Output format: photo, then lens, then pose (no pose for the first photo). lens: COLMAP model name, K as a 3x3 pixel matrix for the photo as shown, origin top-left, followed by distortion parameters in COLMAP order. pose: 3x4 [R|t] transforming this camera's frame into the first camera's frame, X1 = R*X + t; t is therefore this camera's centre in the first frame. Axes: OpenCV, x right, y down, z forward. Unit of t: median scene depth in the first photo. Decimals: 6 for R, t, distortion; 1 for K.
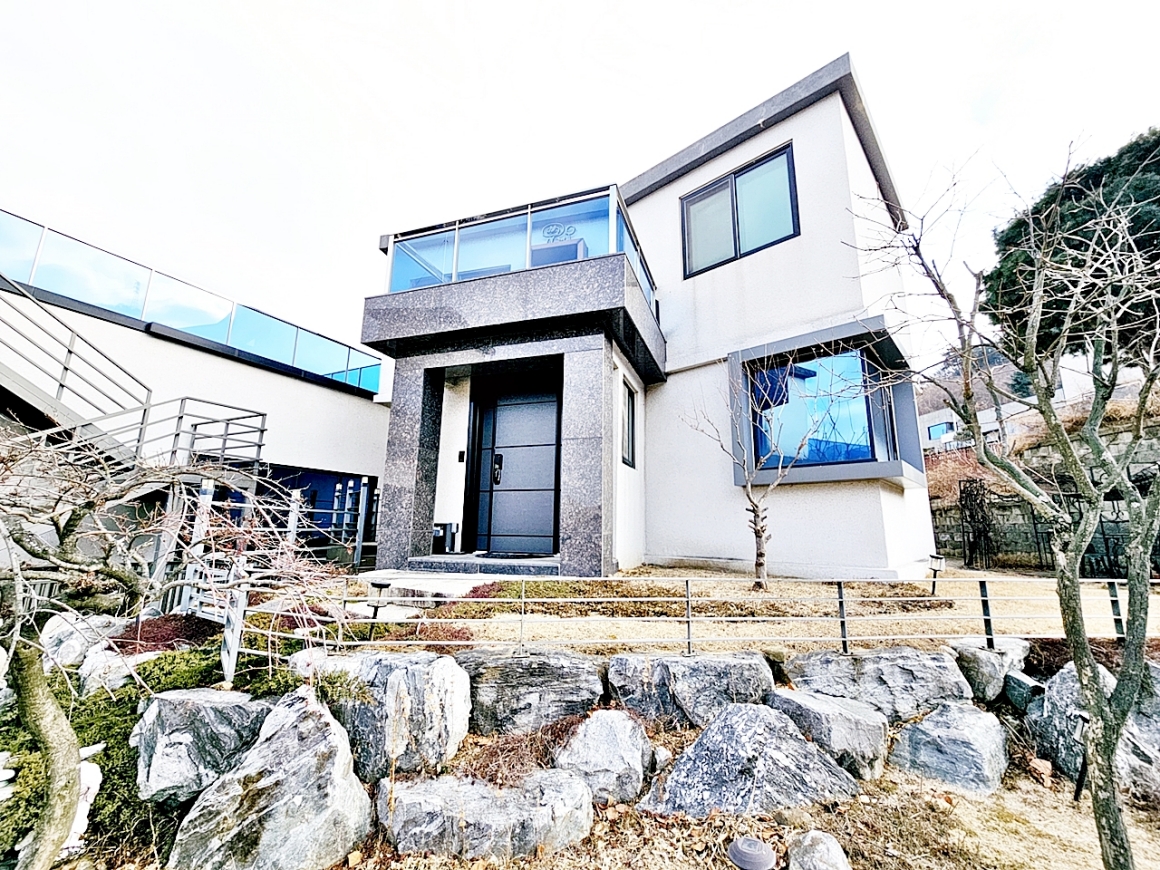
lens RADIAL K [[469.2, 0, 577.4], [0, 469.2, 446.9], [0, 0, 1]] dist [-0.001964, 0.001936]
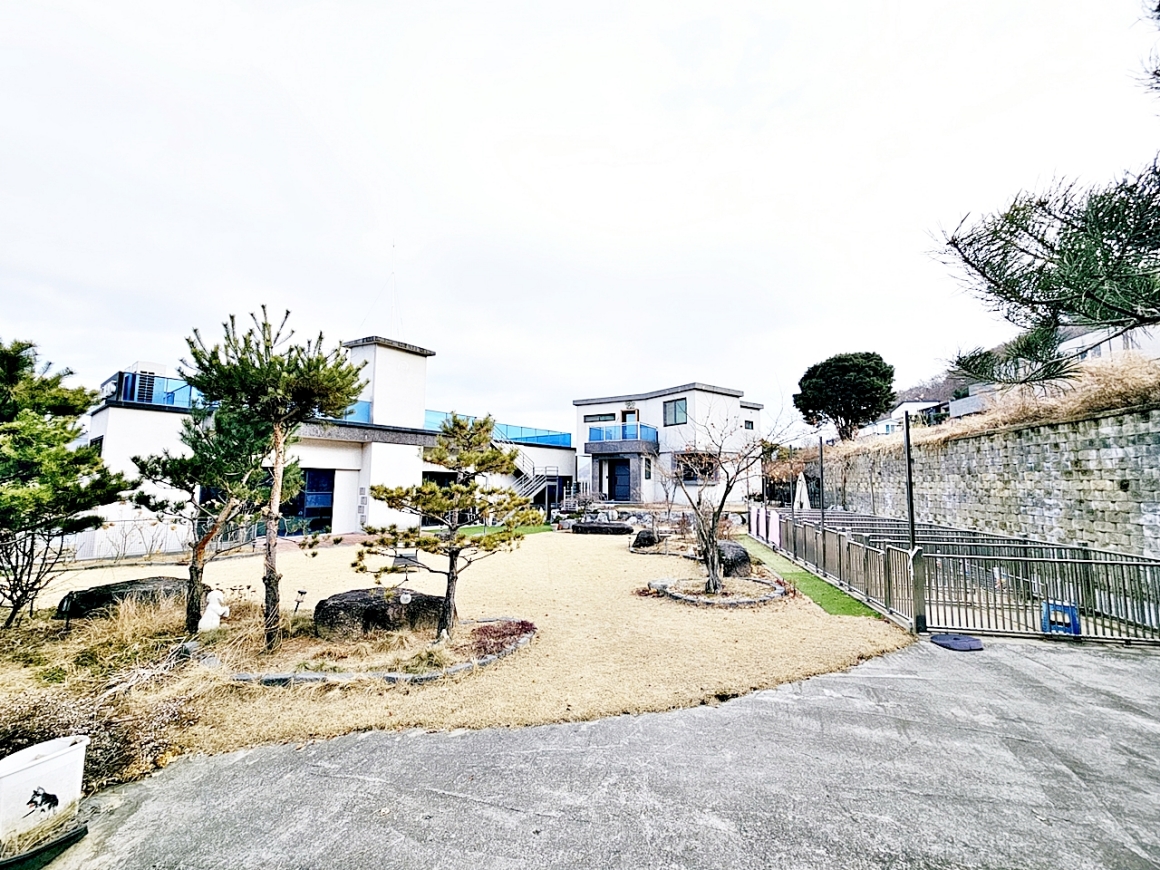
lens RADIAL K [[469.2, 0, 582.6], [0, 469.2, 428.5], [0, 0, 1]] dist [-0.001964, 0.001936]
pose [[0.978676, -0.035899, -0.202249, 0.408742], [0.046403, 0.997796, 0.047435, -0.645670], [0.200100, -0.055808, 0.978185, -3.216135]]
